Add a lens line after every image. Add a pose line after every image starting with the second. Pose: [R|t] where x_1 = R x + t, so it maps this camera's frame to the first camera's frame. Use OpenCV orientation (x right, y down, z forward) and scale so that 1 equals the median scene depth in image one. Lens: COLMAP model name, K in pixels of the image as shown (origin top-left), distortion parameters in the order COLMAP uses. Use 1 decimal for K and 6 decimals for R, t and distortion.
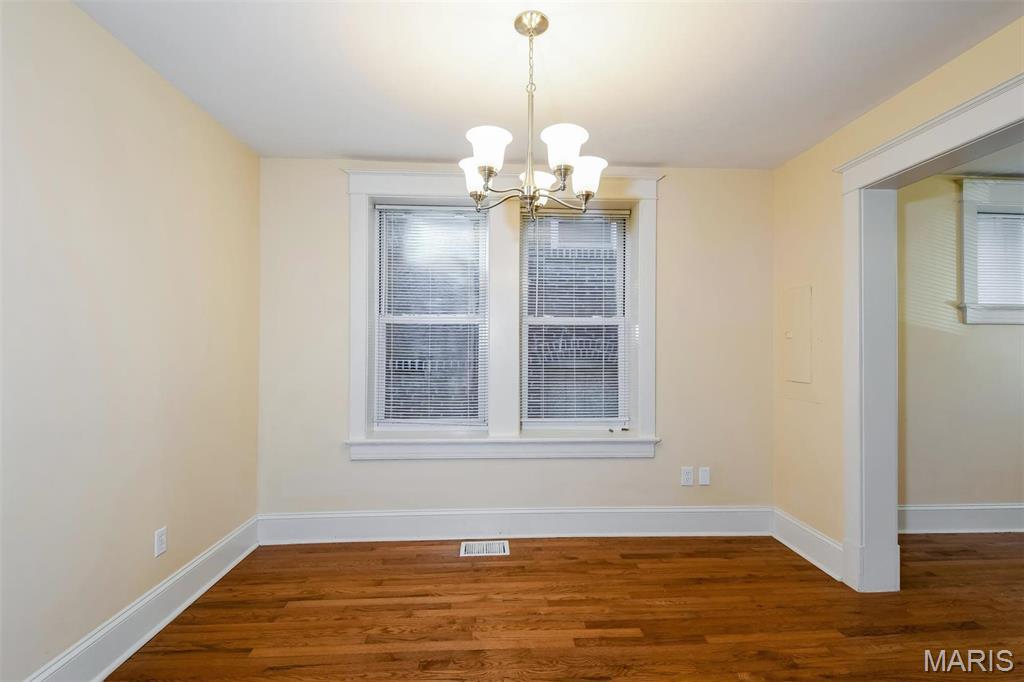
lens RADIAL K [[456.0, 0, 514.7], [0, 456.0, 342.5], [0, 0, 1]] dist [0.052247, -0.027001]
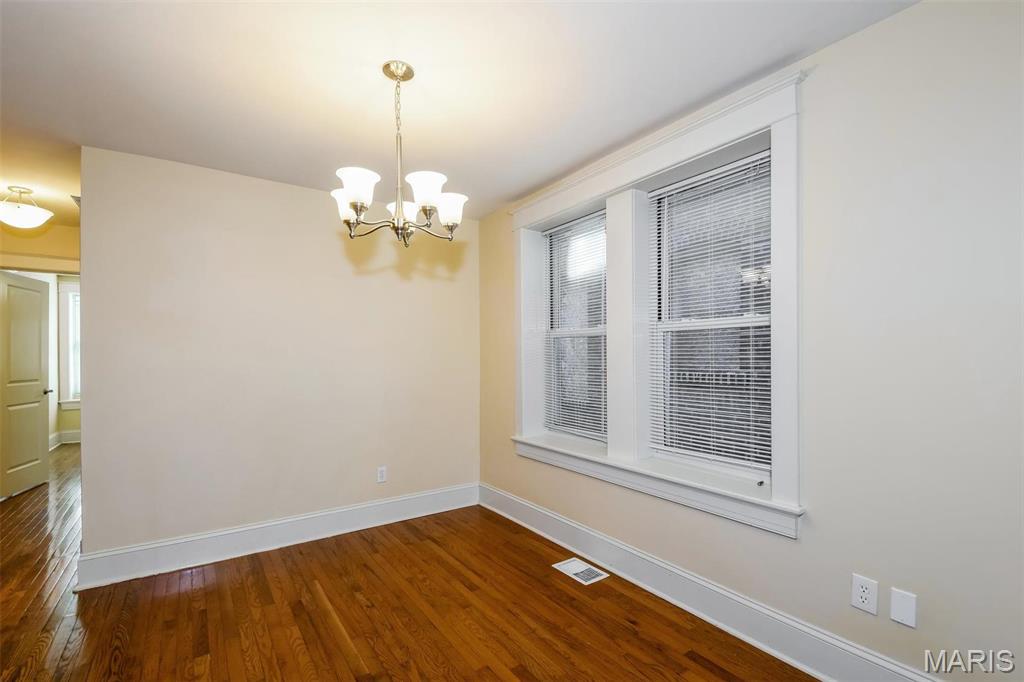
lens RADIAL K [[460.4, 0, 514.3], [0, 460.4, 355.7], [0, 0, 1]] dist [0.028088, 0.000019]
pose [[0.535101, -0.005198, -0.844772, 0.718370], [0.012572, 0.999919, 0.001811, -0.000891], [0.844695, -0.011590, 0.535123, 0.401651]]
